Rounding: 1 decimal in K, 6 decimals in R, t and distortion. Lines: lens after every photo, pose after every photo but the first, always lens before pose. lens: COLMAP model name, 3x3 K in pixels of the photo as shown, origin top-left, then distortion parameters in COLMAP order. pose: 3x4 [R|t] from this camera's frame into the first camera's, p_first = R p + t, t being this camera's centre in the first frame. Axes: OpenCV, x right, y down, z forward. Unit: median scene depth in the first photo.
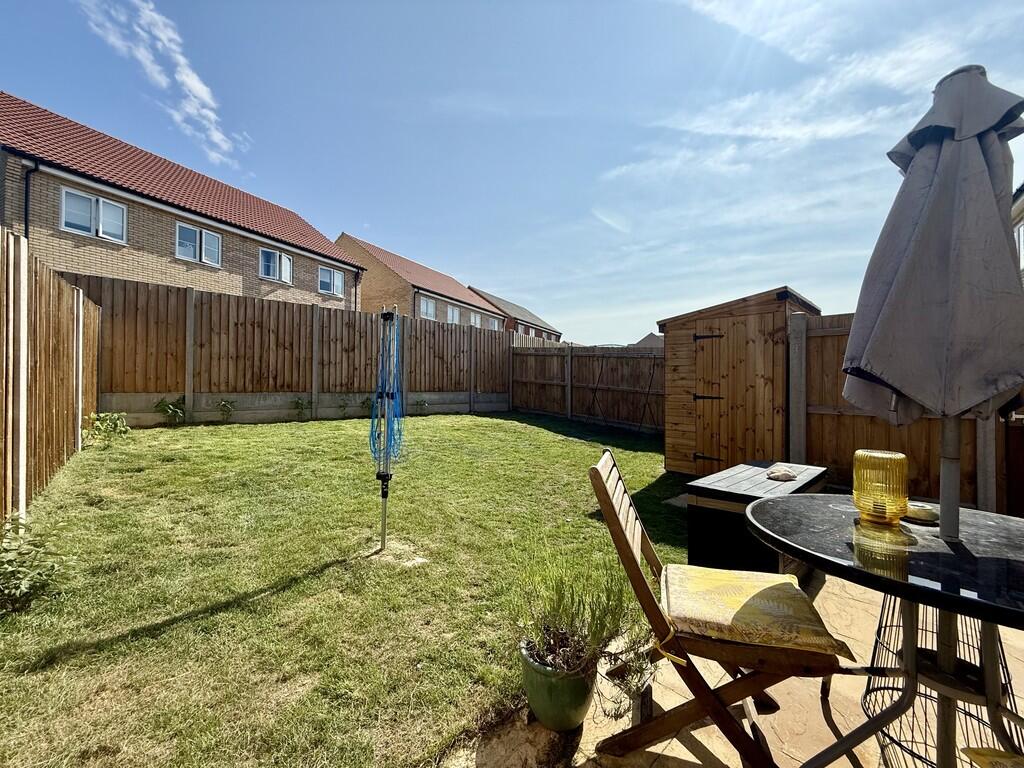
lens RADIAL K [[409.0, 0, 510.9], [0, 409.0, 385.6], [0, 0, 1]] dist [-0.001696, 0.000269]
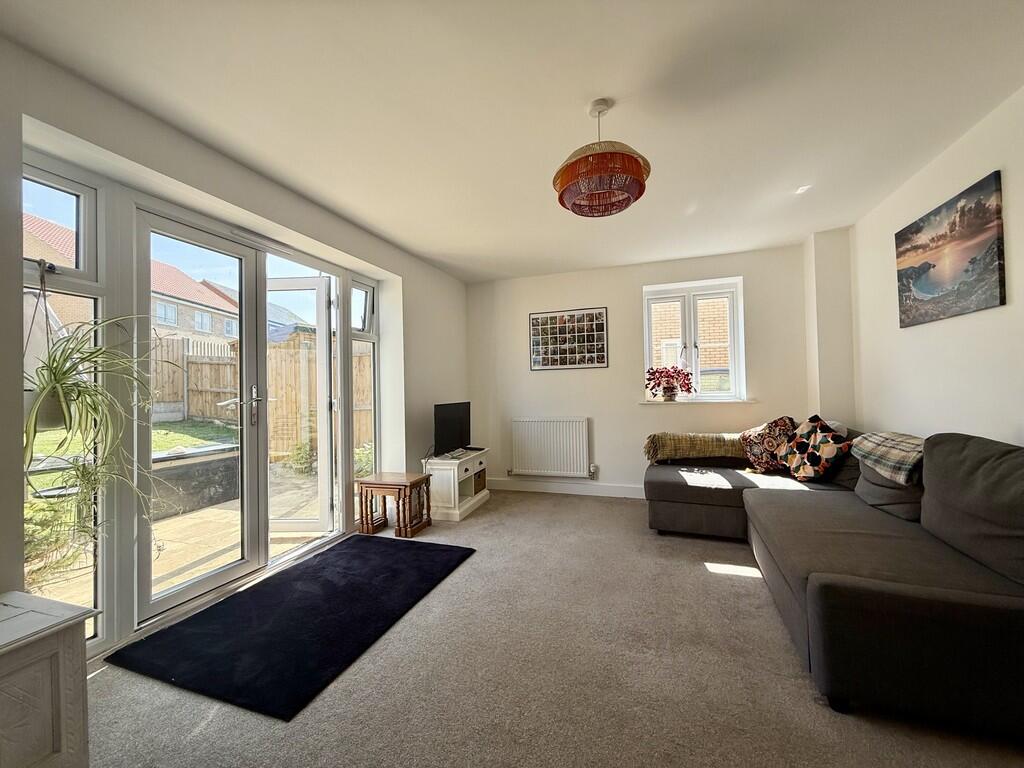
lens RADIAL K [[409.0, 0, 511.3], [0, 409.0, 381.8], [0, 0, 1]] dist [-0.001696, 0.000269]
pose [[0.887341, -0.018782, 0.460732, 0.259667], [0.025968, 0.999620, -0.009263, -0.001215], [-0.460383, 0.020184, 0.887491, -0.248444]]
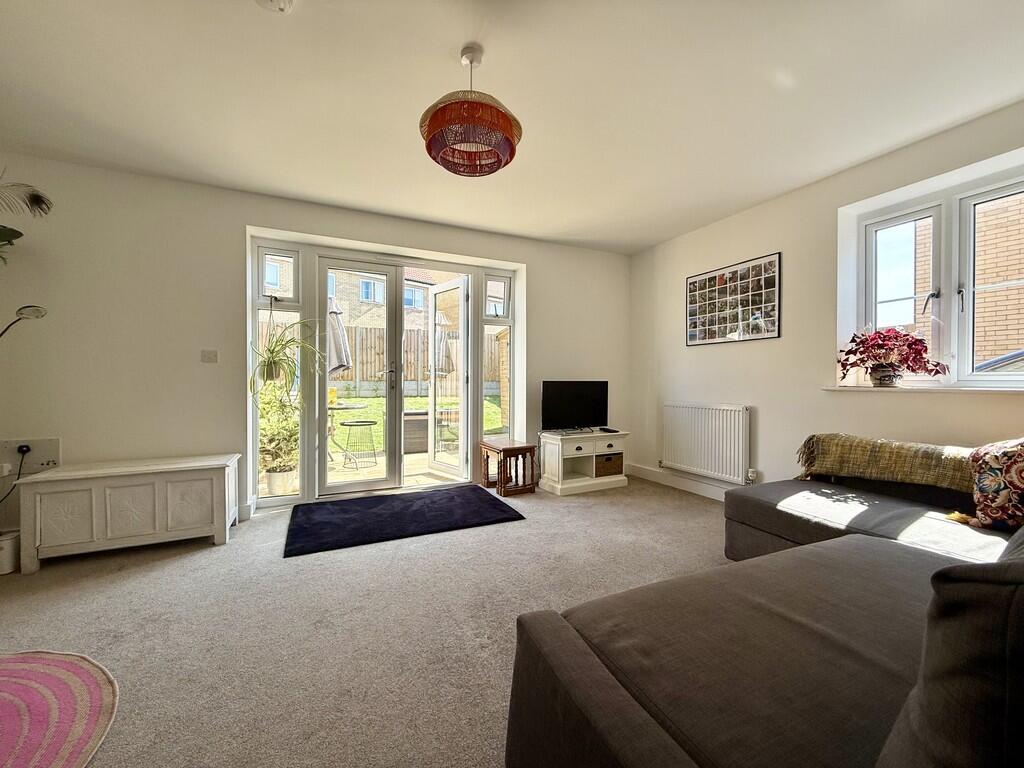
lens RADIAL K [[409.0, 0, 509.6], [0, 409.0, 382.6], [0, 0, 1]] dist [-0.001696, 0.000269]
pose [[0.951051, -0.005859, -0.308978, 0.452629], [0.008890, 0.999925, 0.008405, 0.011817], [0.308905, -0.010741, 0.951032, -0.267178]]
